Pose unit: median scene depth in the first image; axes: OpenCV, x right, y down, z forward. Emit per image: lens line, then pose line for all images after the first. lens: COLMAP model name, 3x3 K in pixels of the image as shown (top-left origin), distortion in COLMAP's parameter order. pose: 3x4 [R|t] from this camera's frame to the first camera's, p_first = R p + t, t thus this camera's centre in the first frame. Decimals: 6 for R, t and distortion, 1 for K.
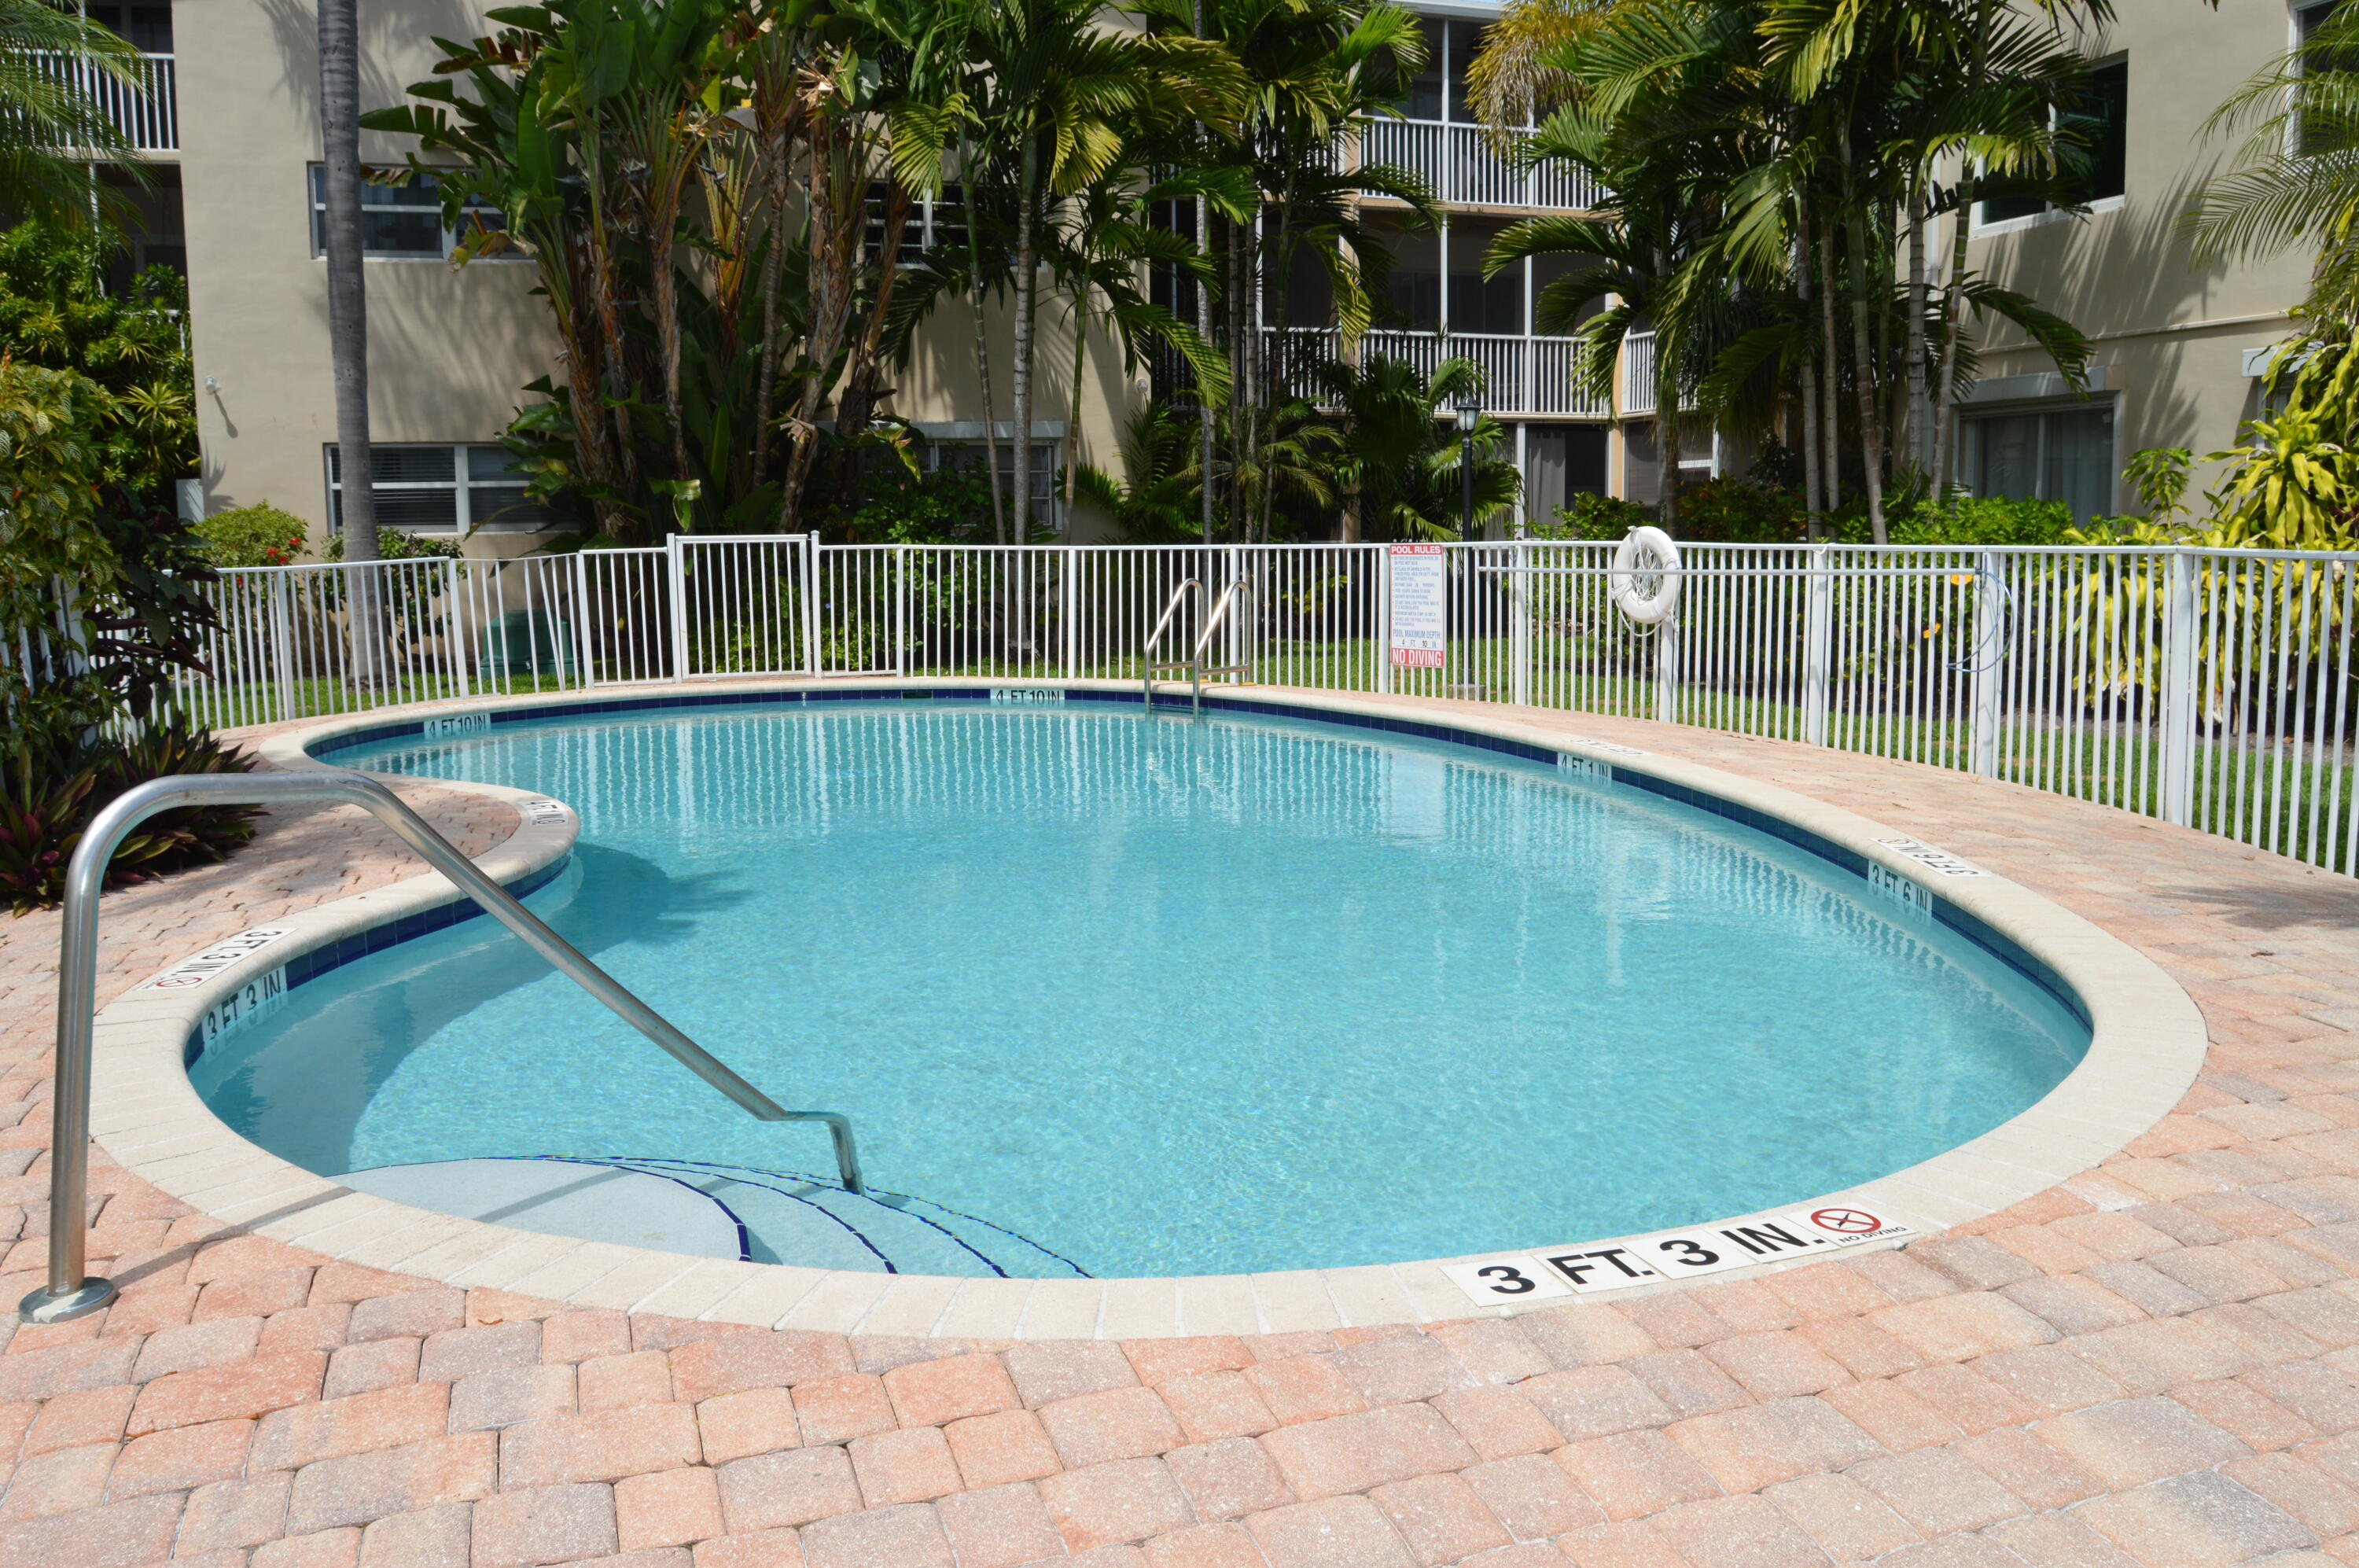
lens RADIAL K [[1820.5, 0, 1182.2], [0, 1820.5, 779.2], [0, 0, 1]] dist [-0.085154, 0.029202]
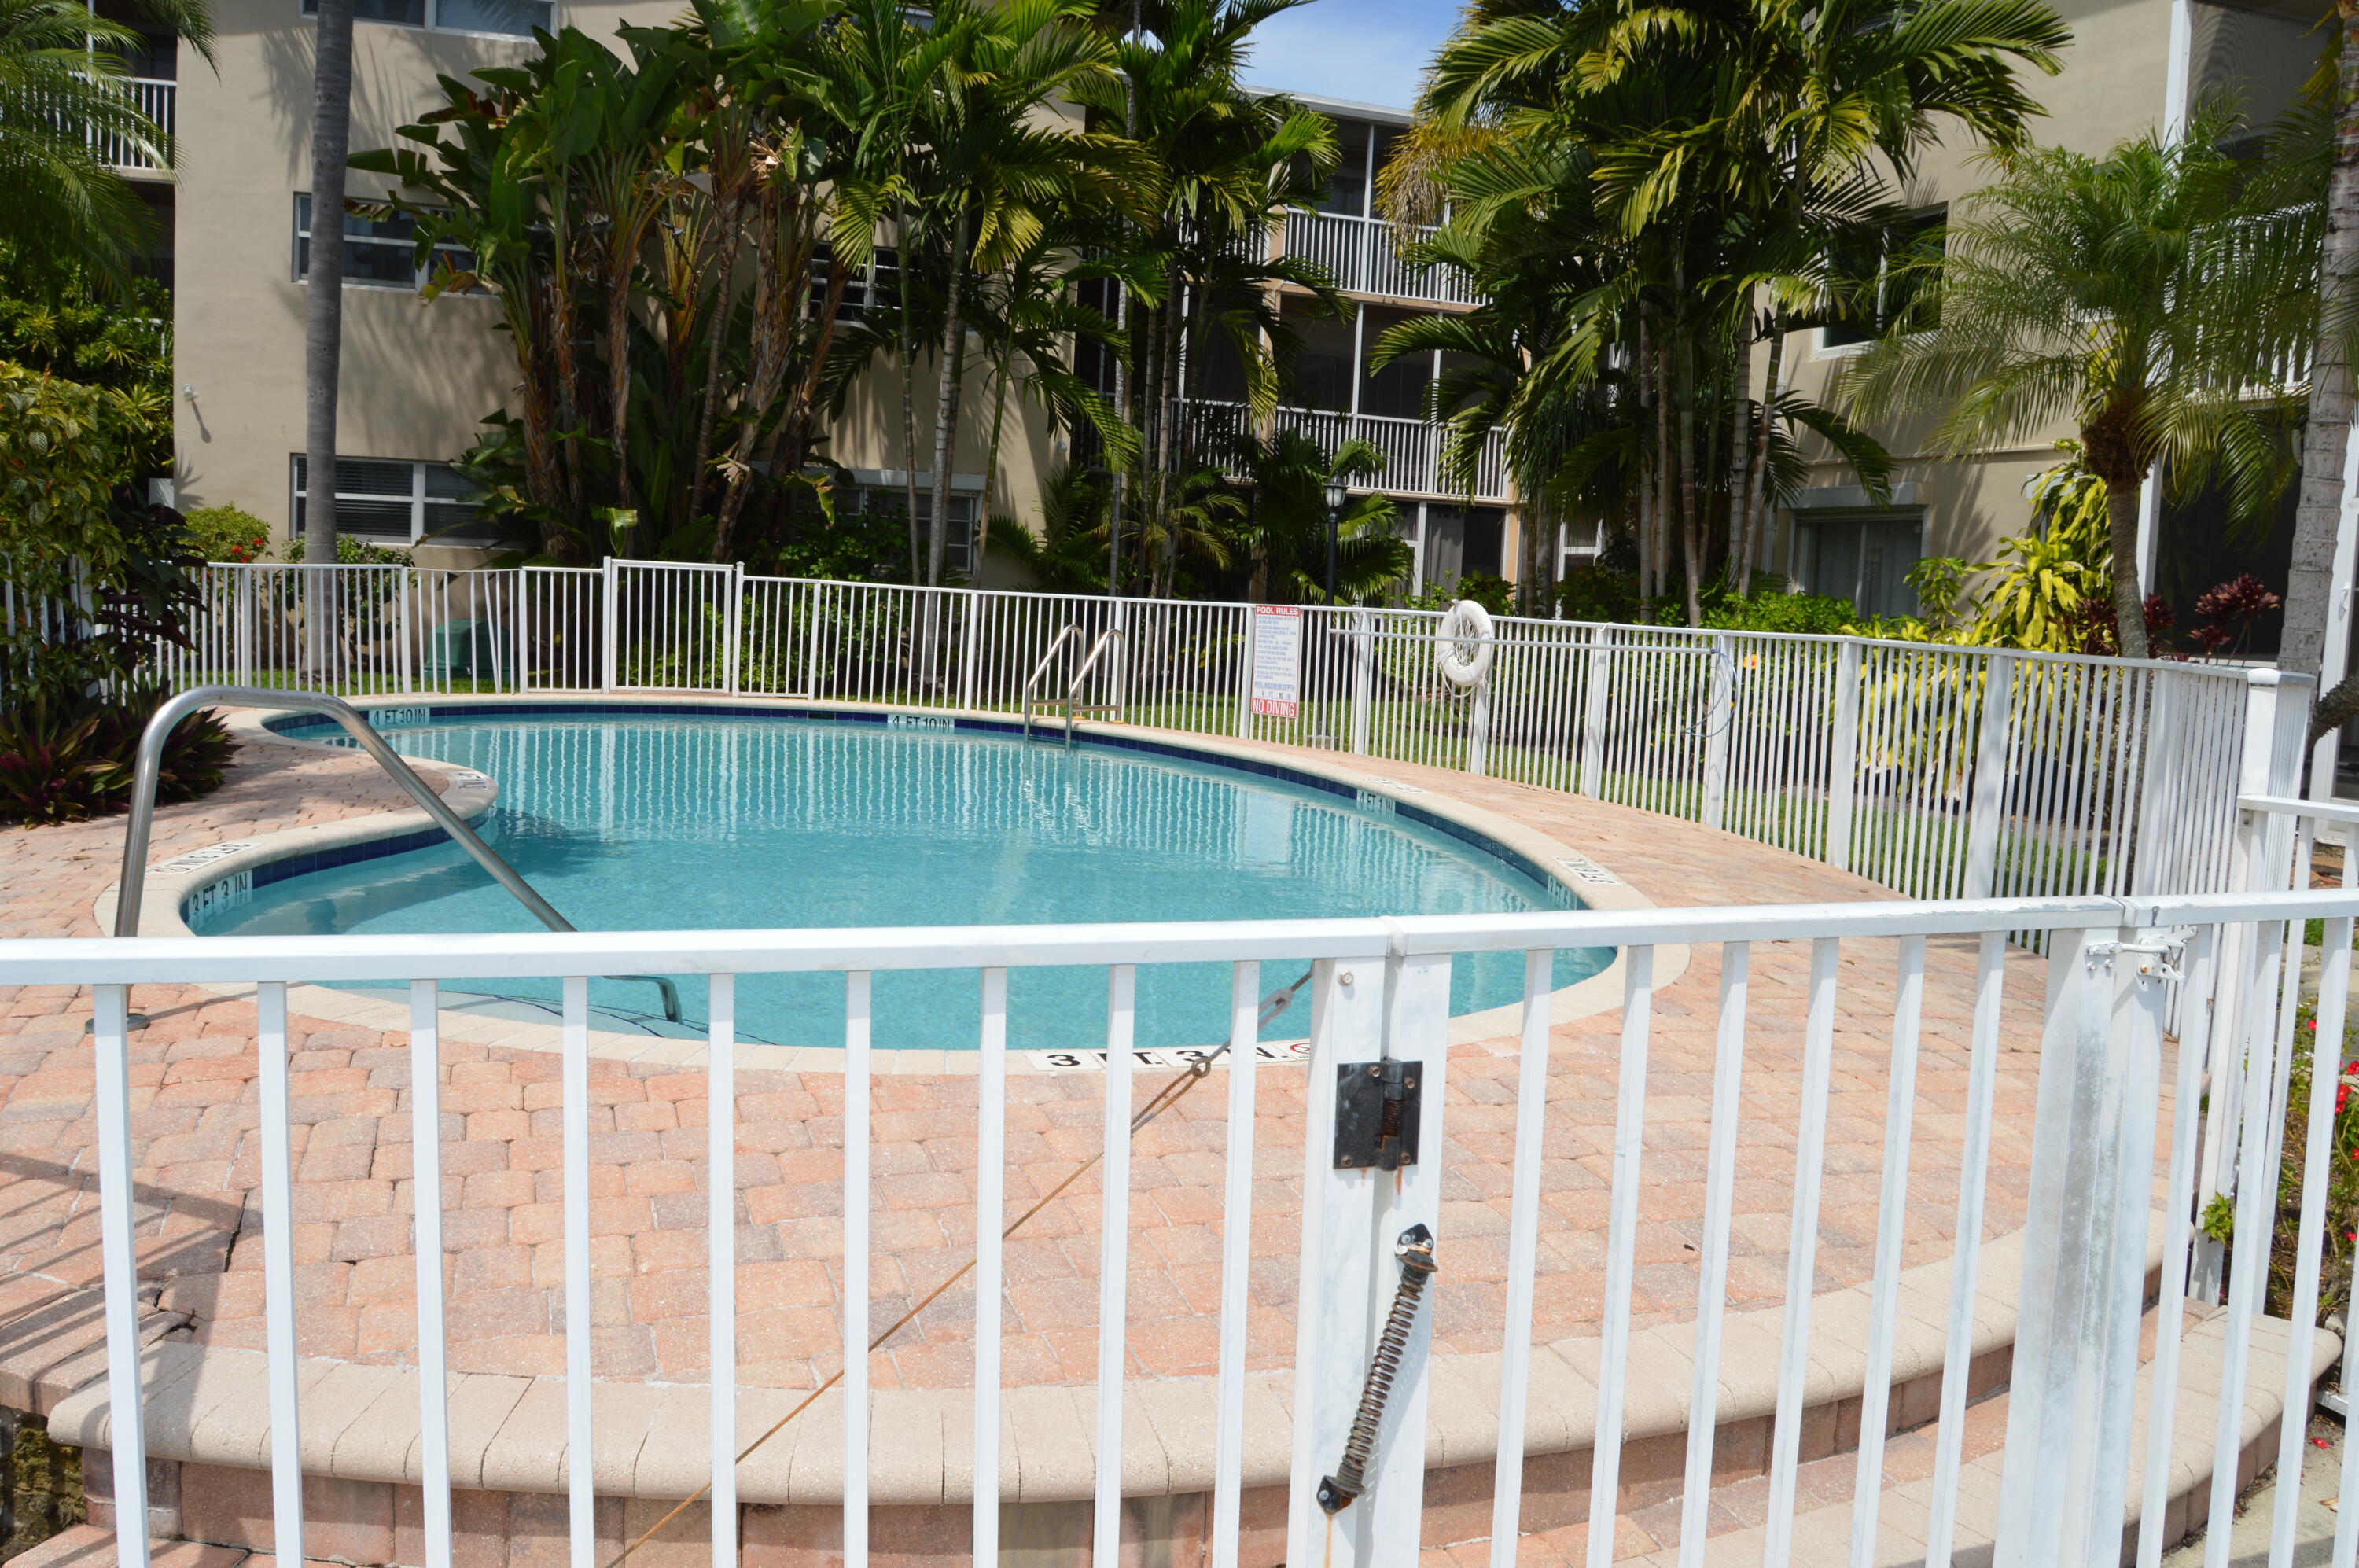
lens RADIAL K [[1820.5, 0, 1182.2], [0, 1820.5, 779.2], [0, 0, 1]] dist [-0.085154, 0.029202]
pose [[0.997909, 0.057298, 0.029922, 0.036881], [-0.056305, 0.997867, -0.033047, 0.014259], [-0.031752, 0.031293, 0.999006, -0.092234]]
